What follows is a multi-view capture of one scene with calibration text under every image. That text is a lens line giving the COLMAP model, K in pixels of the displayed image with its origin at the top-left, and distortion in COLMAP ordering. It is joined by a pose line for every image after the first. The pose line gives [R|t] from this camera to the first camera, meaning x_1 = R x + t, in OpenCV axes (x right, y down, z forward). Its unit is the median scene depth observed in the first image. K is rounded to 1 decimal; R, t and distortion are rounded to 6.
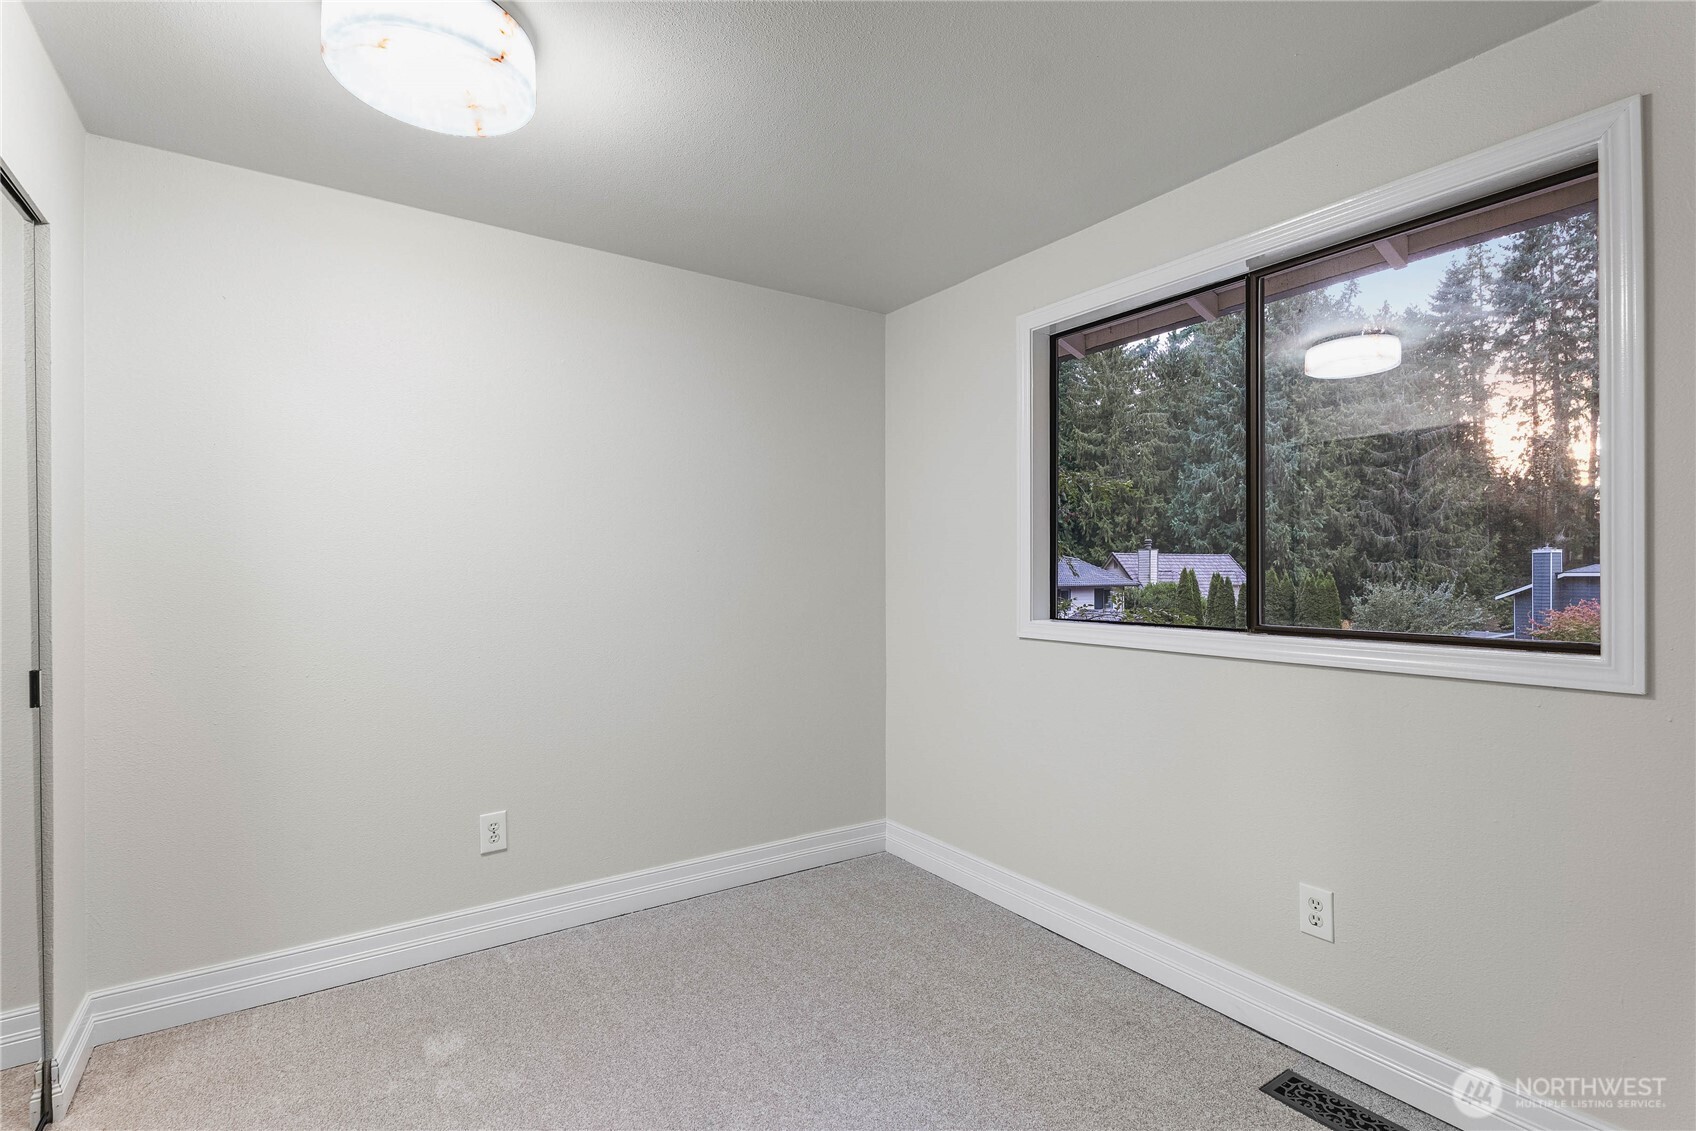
lens RADIAL K [[800.0, 0, 837.8], [0, 800.0, 568.9], [0, 0, 1]] dist [0.003969, -0.000300]
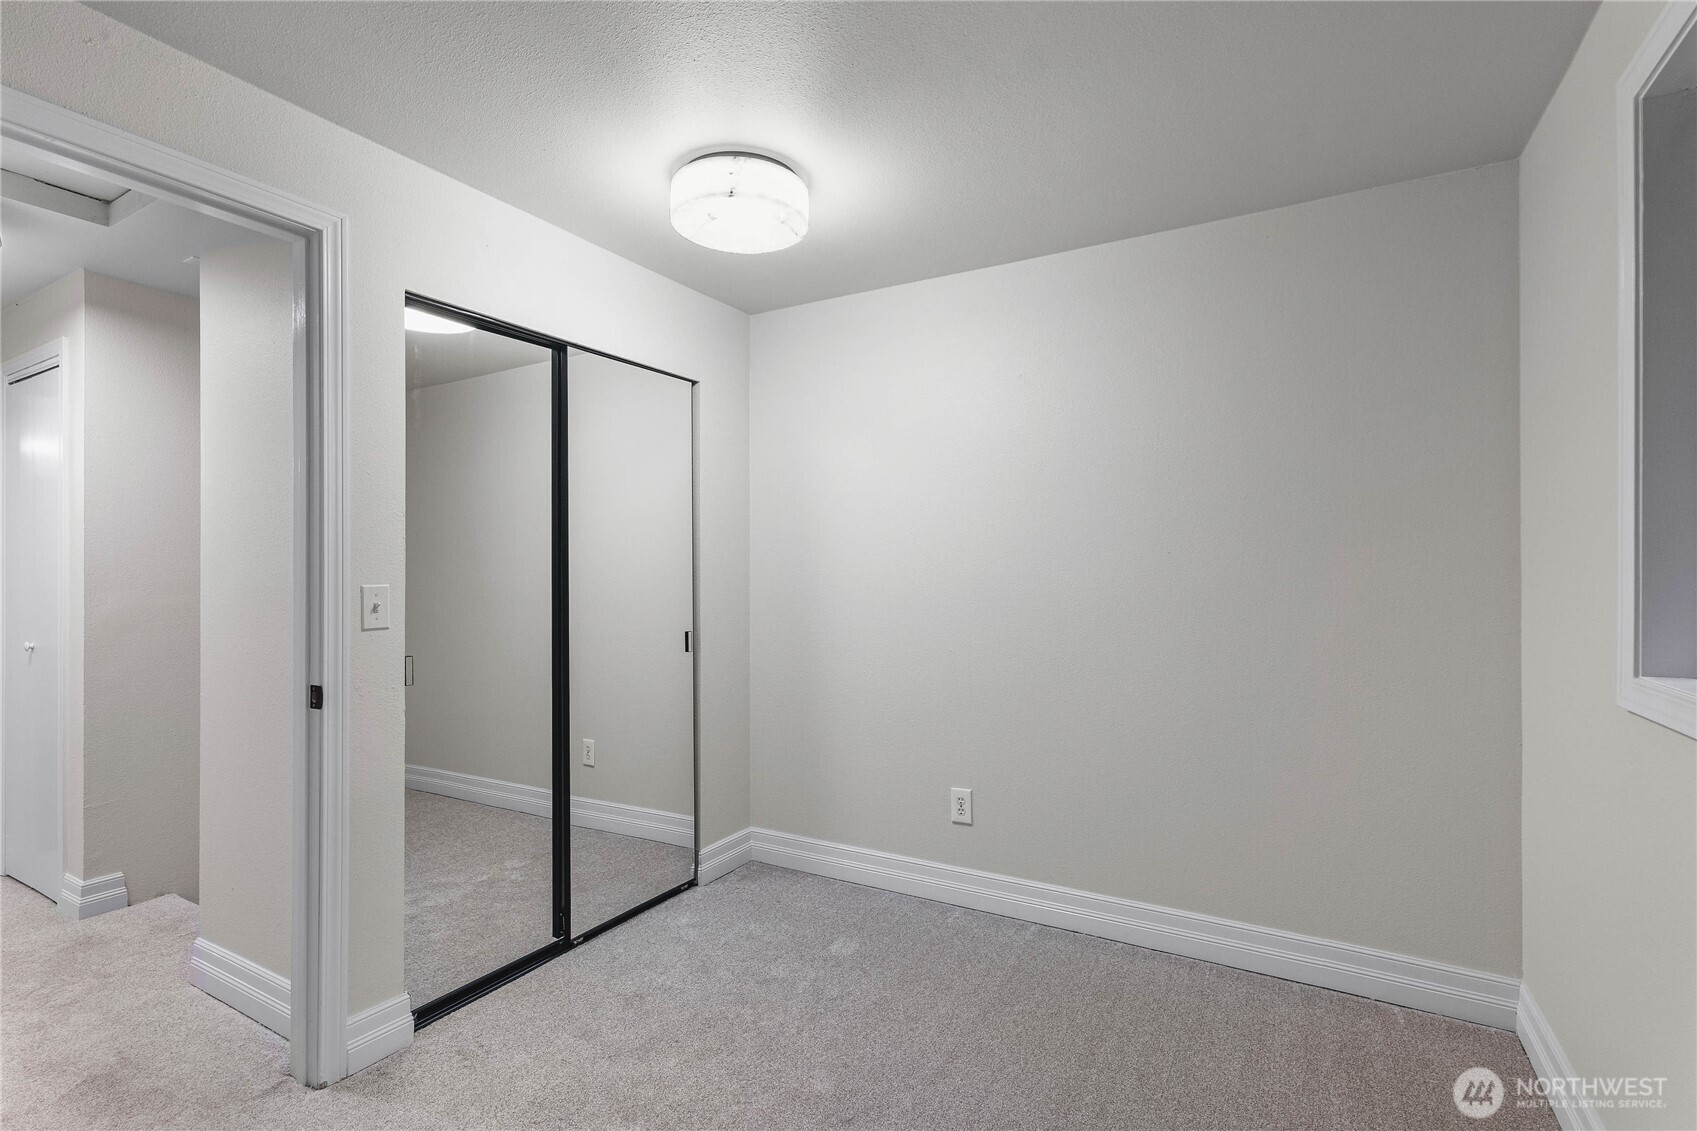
lens RADIAL K [[800.4, 0, 837.5], [0, 800.4, 569.9], [0, 0, 1]] dist [0.003969, -0.000300]
pose [[0.431685, -0.004217, -0.902014, 0.522969], [0.003412, 0.999990, -0.003042, -0.002998], [0.902018, -0.001764, 0.431695, 0.353292]]
